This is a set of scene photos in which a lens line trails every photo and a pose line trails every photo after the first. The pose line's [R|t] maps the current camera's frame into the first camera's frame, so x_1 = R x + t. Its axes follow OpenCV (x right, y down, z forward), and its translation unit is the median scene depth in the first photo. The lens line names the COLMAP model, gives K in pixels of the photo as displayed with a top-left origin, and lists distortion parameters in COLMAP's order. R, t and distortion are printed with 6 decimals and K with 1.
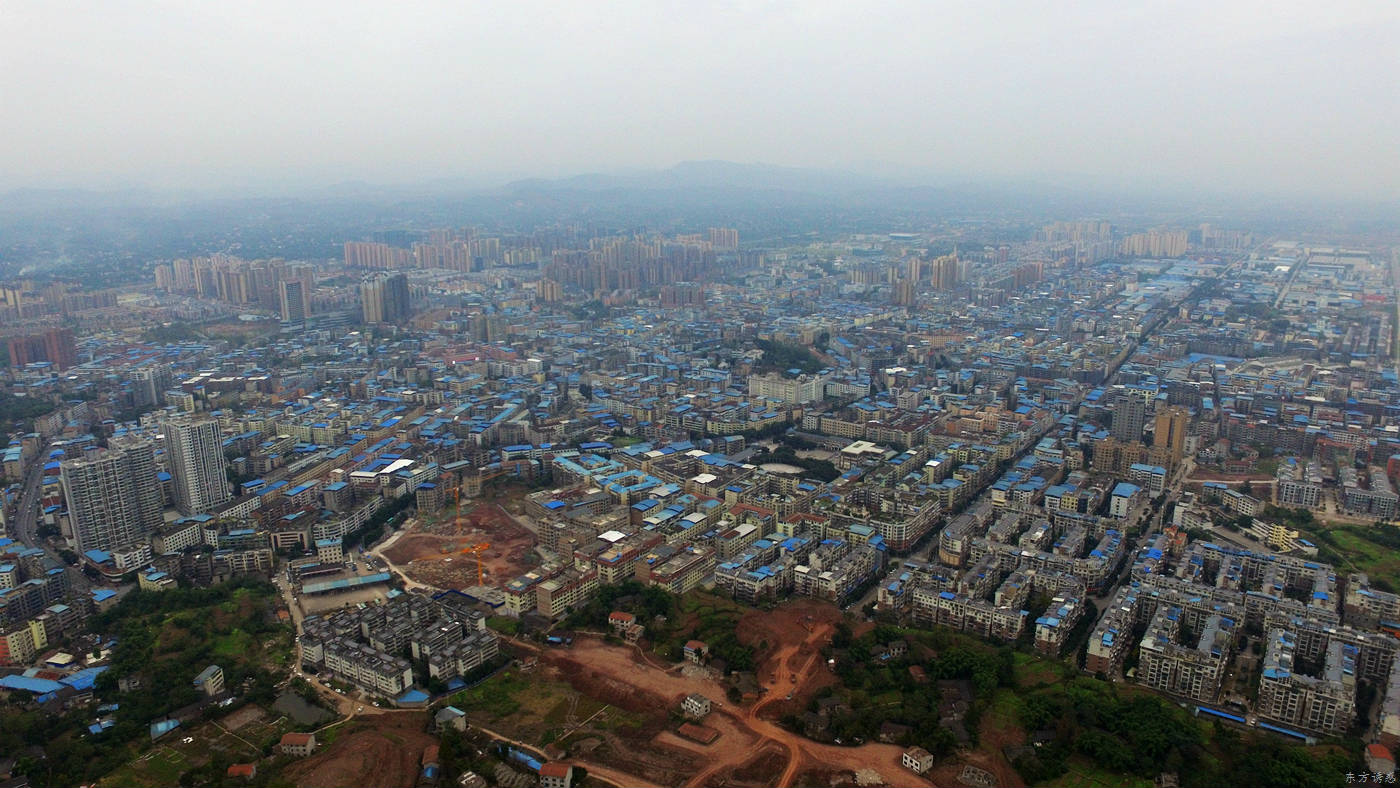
lens RADIAL K [[941.4, 0, 701.1], [0, 941.4, 397.5], [0, 0, 1]] dist [-0.123065, 0.092242]
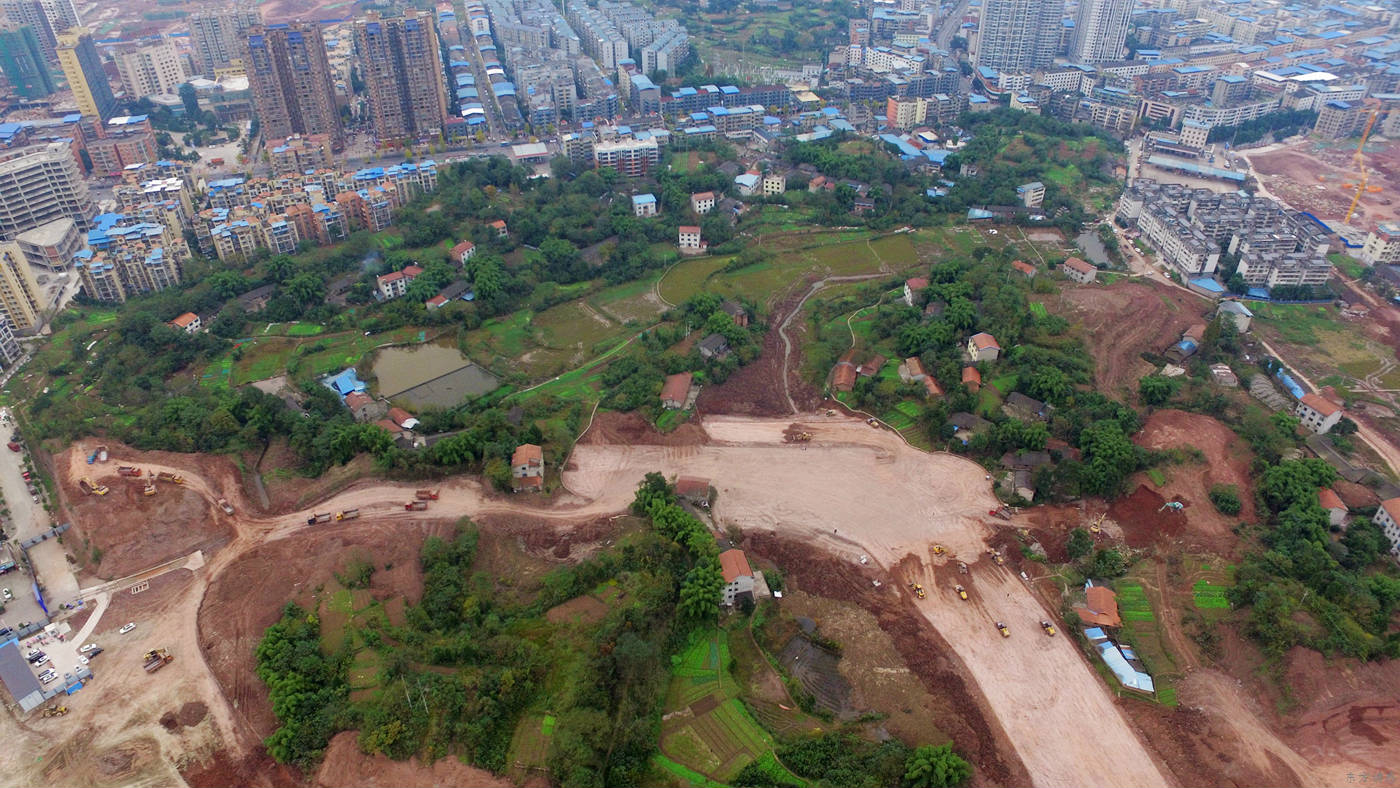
lens RADIAL K [[941.4, 0, 702.9], [0, 941.4, 411.6], [0, 0, 1]] dist [-0.123065, 0.092242]
pose [[0.585815, 0.482394, -0.651242, 0.045349], [-0.205567, 0.865727, 0.456354, 0.110008], [0.783941, -0.133465, 0.606320, 0.025974]]
